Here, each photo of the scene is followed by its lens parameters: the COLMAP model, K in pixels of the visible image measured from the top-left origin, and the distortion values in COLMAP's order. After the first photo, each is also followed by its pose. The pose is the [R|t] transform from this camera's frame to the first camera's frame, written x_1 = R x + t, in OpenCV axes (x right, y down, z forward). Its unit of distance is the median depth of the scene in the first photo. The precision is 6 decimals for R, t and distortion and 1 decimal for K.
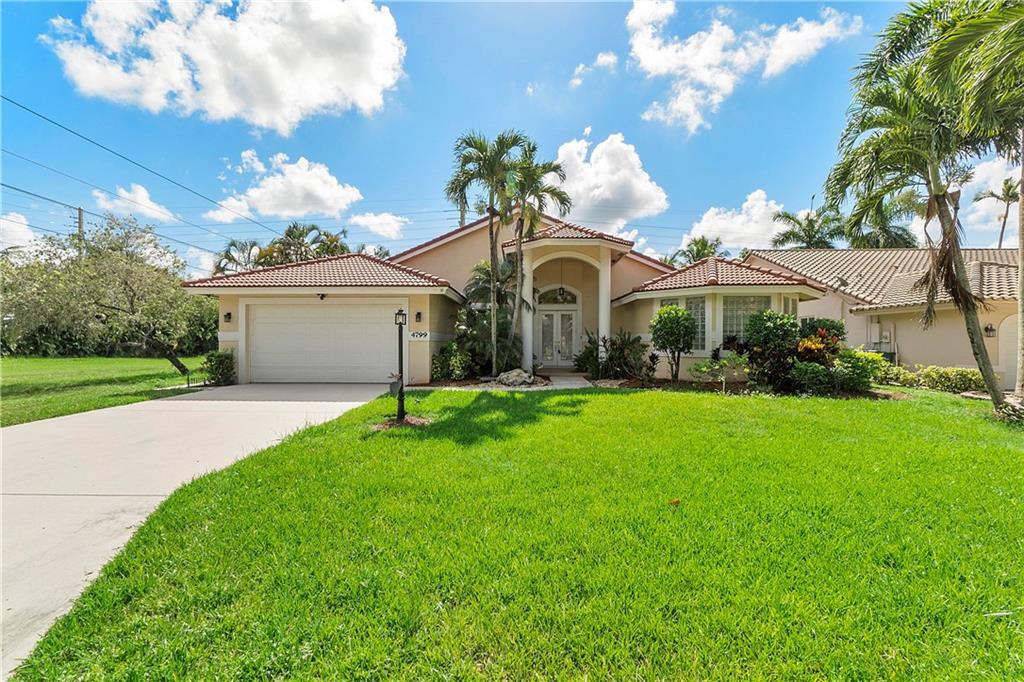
lens RADIAL K [[445.8, 0, 505.6], [0, 445.8, 341.5], [0, 0, 1]] dist [-0.003637, -0.000497]
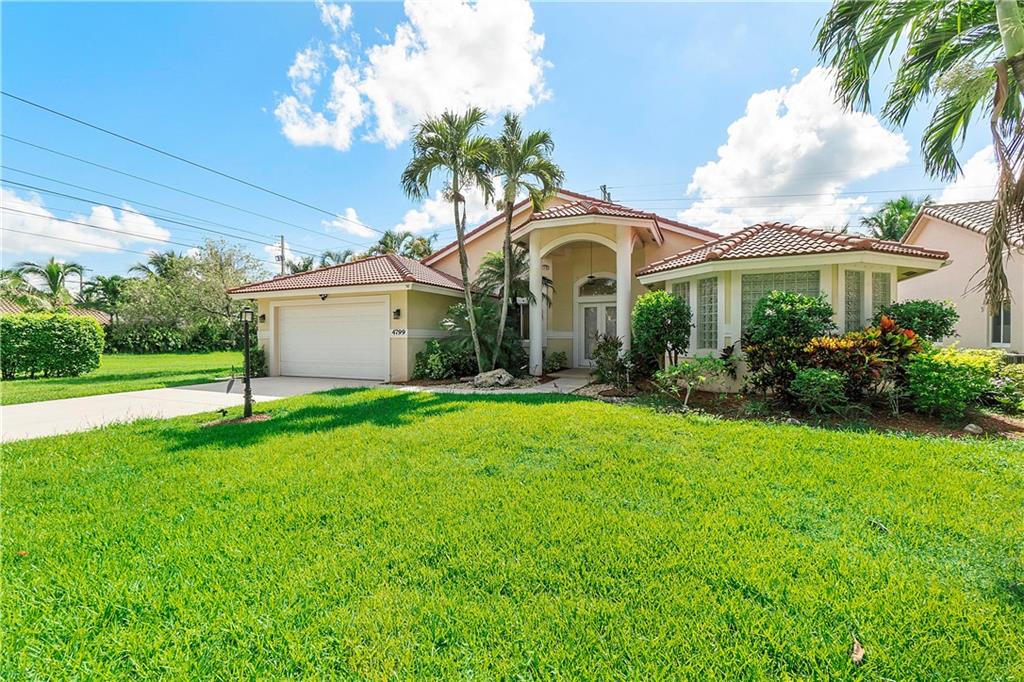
lens RADIAL K [[453.8, 0, 510.6], [0, 453.8, 349.9], [0, 0, 1]] dist [-0.000991, -0.000231]
pose [[0.922412, 0.005470, -0.386170, 0.415940], [0.001720, 0.999832, 0.018271, 0.006406], [0.386205, -0.017518, 0.922247, 0.165861]]
